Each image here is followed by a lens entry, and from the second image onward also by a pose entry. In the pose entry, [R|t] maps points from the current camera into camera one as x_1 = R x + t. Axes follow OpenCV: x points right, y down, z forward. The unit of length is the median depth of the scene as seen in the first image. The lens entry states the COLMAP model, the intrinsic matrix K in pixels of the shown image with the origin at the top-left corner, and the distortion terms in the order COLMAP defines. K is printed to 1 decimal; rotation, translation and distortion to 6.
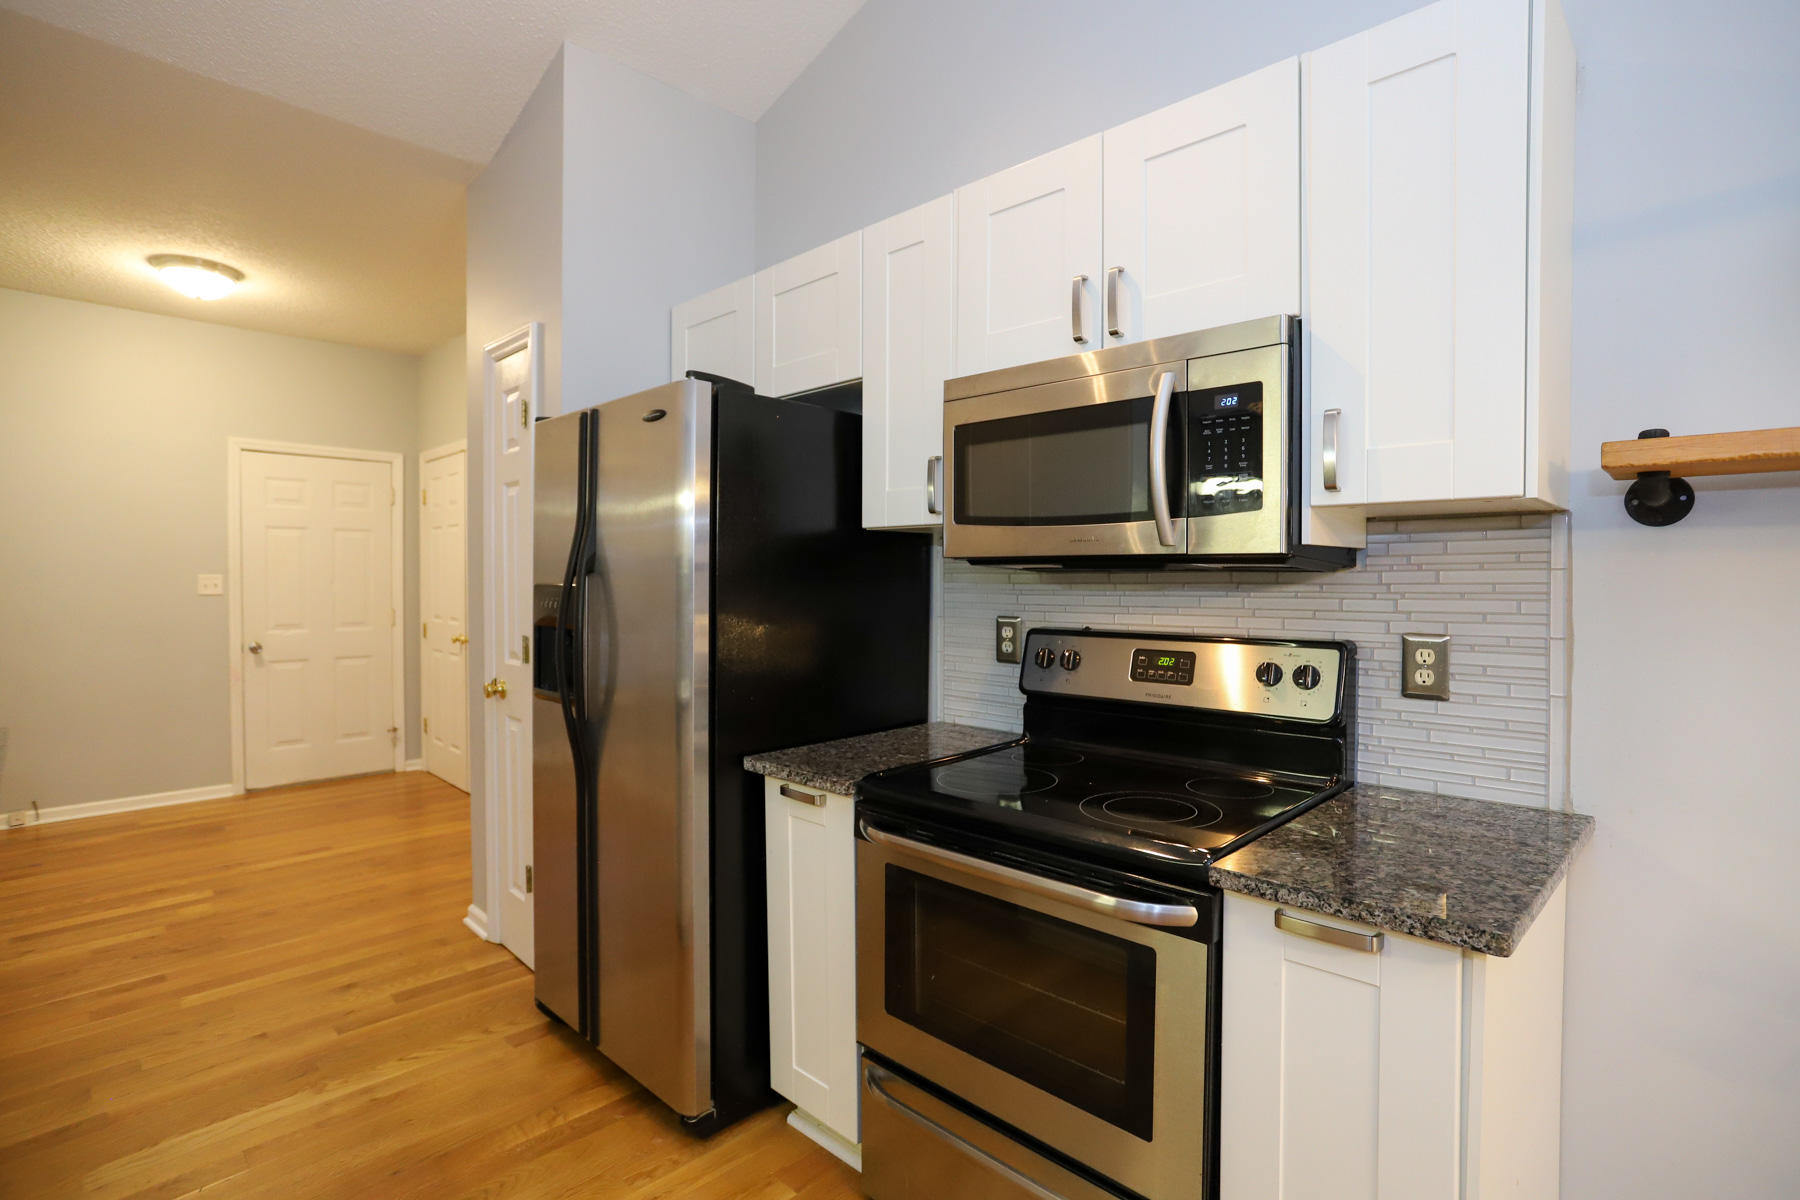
lens RADIAL K [[866.6, 0, 899.9], [0, 866.6, 594.5], [0, 0, 1]] dist [-0.055835, 0.029100]
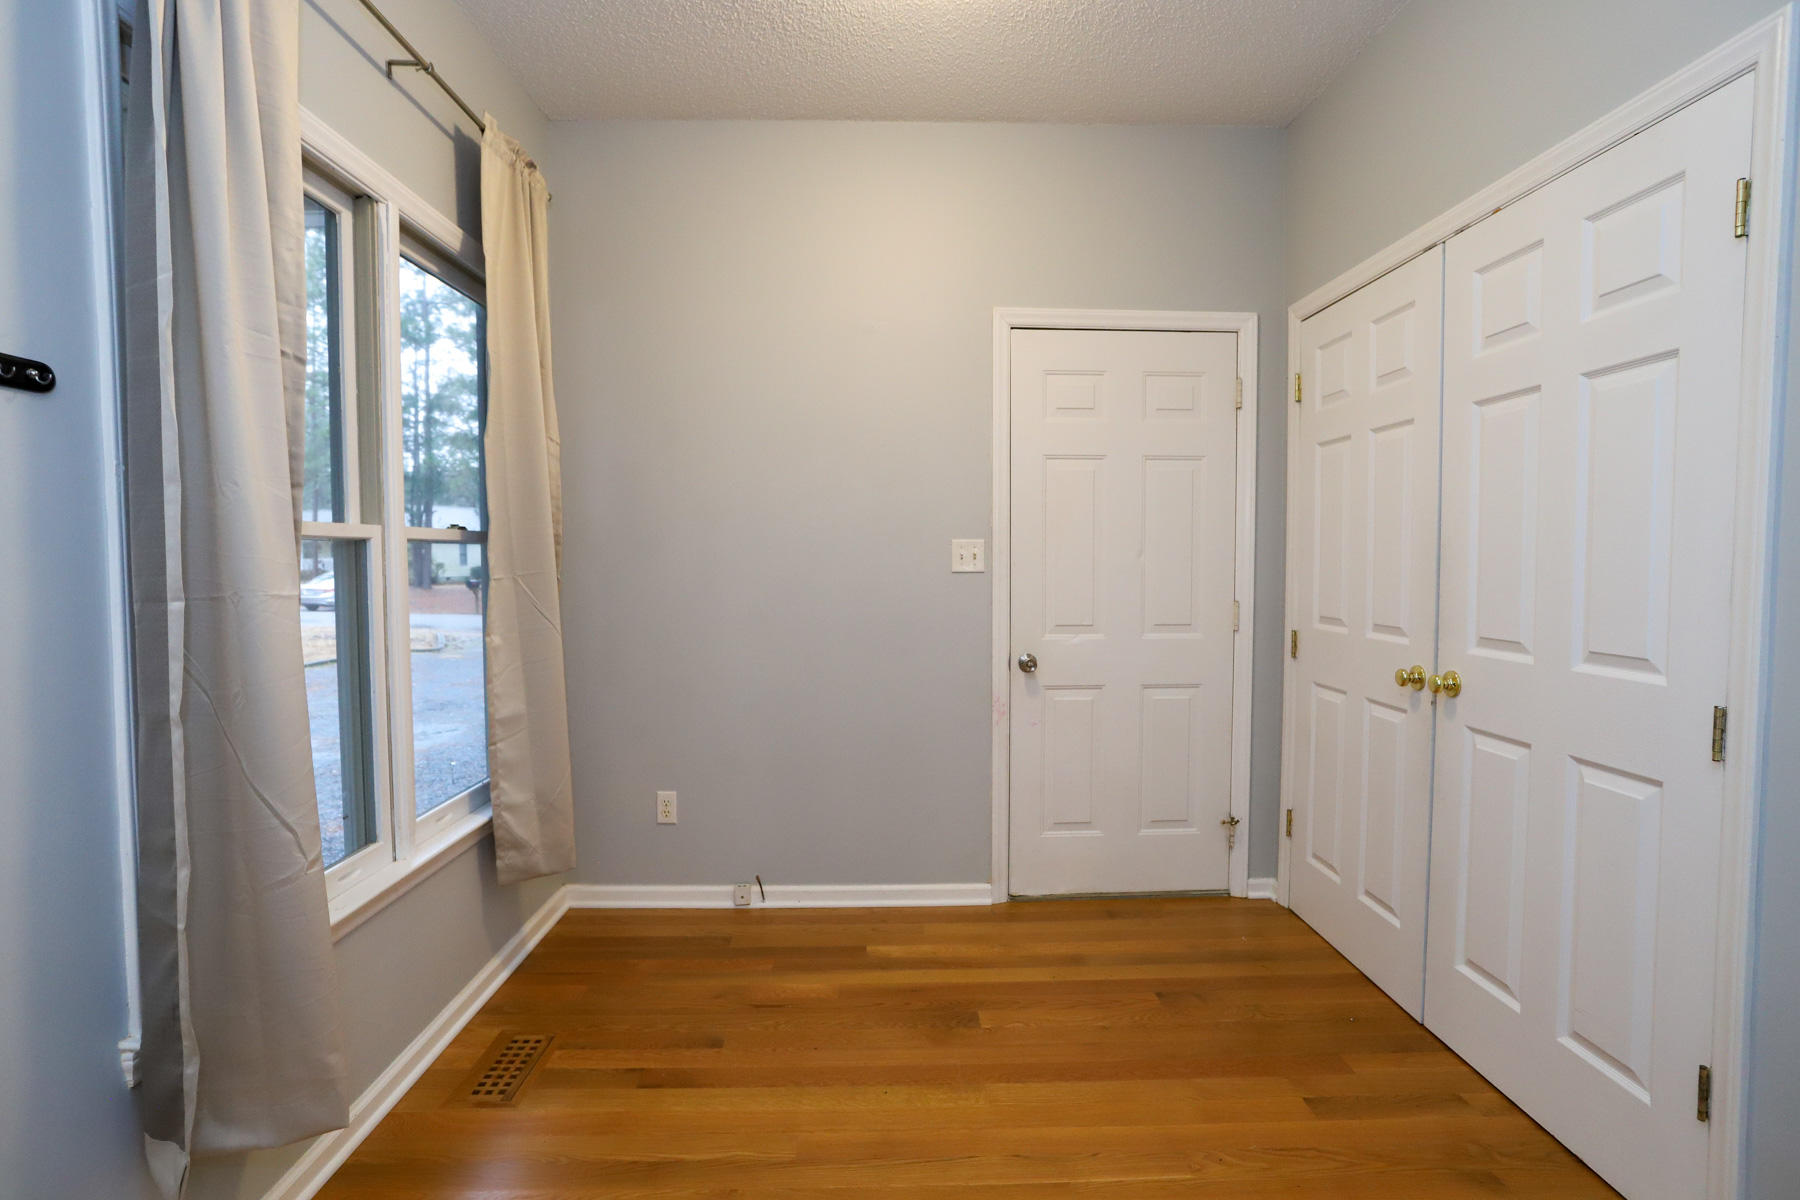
lens RADIAL K [[874.9, 0, 896.4], [0, 874.9, 587.8], [0, 0, 1]] dist [-0.077960, 0.058133]
pose [[0.711928, 0.022116, -0.701904, -1.081170], [-0.010600, 0.999729, 0.020749, -0.002799], [0.702172, -0.007331, 0.711969, 1.359493]]
